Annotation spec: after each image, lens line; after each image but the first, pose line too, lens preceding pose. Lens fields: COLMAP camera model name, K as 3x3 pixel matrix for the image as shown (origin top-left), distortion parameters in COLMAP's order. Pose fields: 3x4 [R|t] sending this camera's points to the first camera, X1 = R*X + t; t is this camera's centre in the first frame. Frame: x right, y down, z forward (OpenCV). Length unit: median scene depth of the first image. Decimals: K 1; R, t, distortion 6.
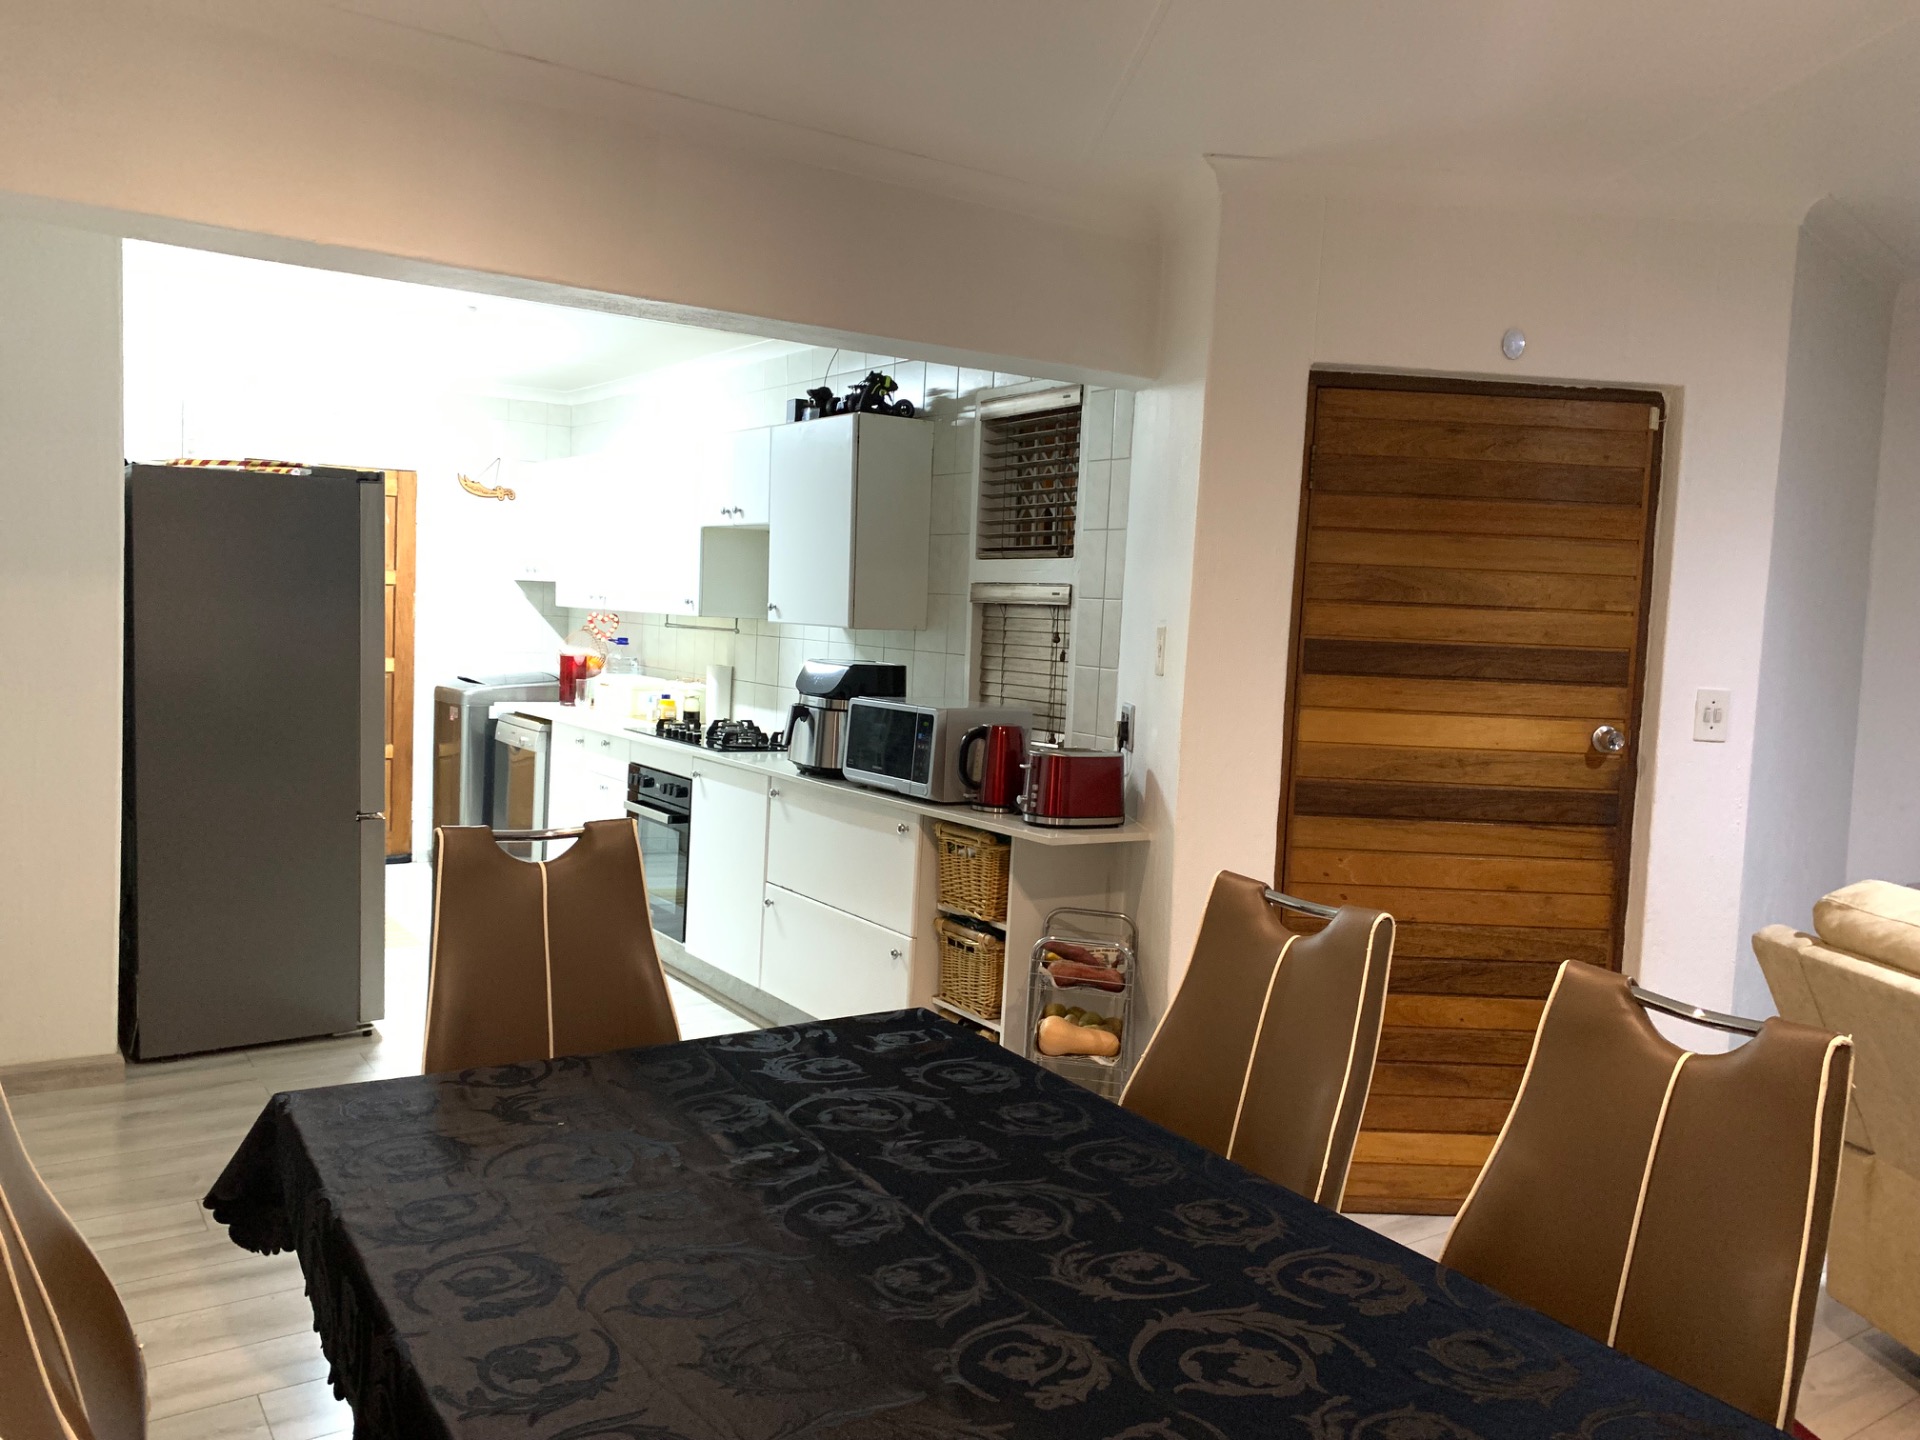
lens RADIAL K [[1462.1, 0, 955.9], [0, 1462.1, 712.9], [0, 0, 1]] dist [0.026138, -0.038382]
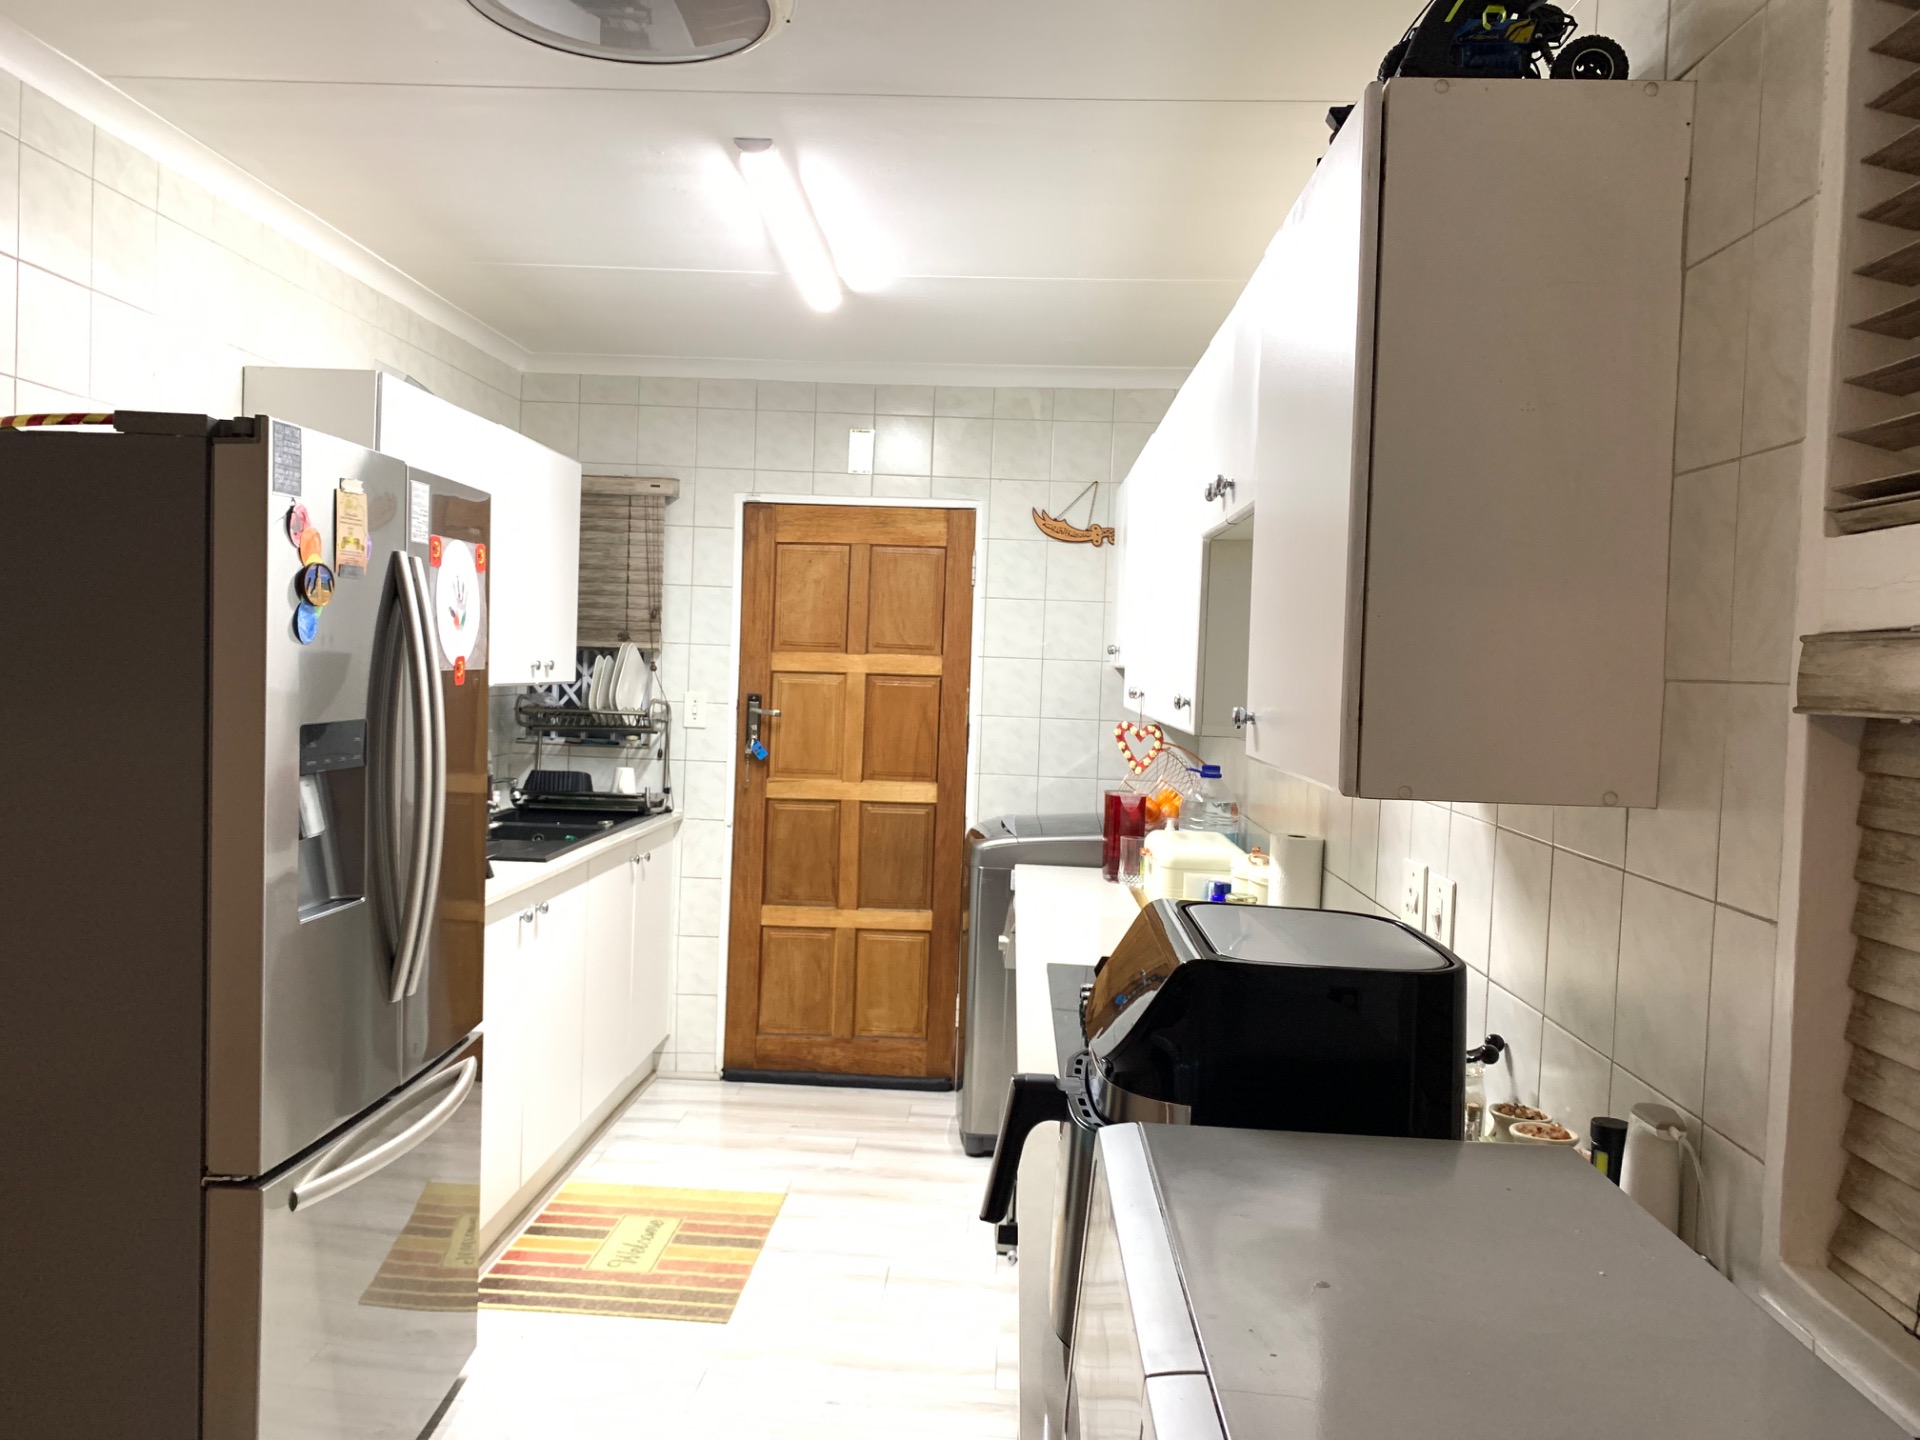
lens RADIAL K [[1462.1, 0, 933.8], [0, 1462.1, 702.7], [0, 0, 1]] dist [0.026138, -0.038382]
pose [[0.793051, 0.003843, -0.609144, 0.044565], [-0.048358, 0.997221, -0.056666, -0.056480], [0.607233, 0.074396, 0.791033, 0.717333]]
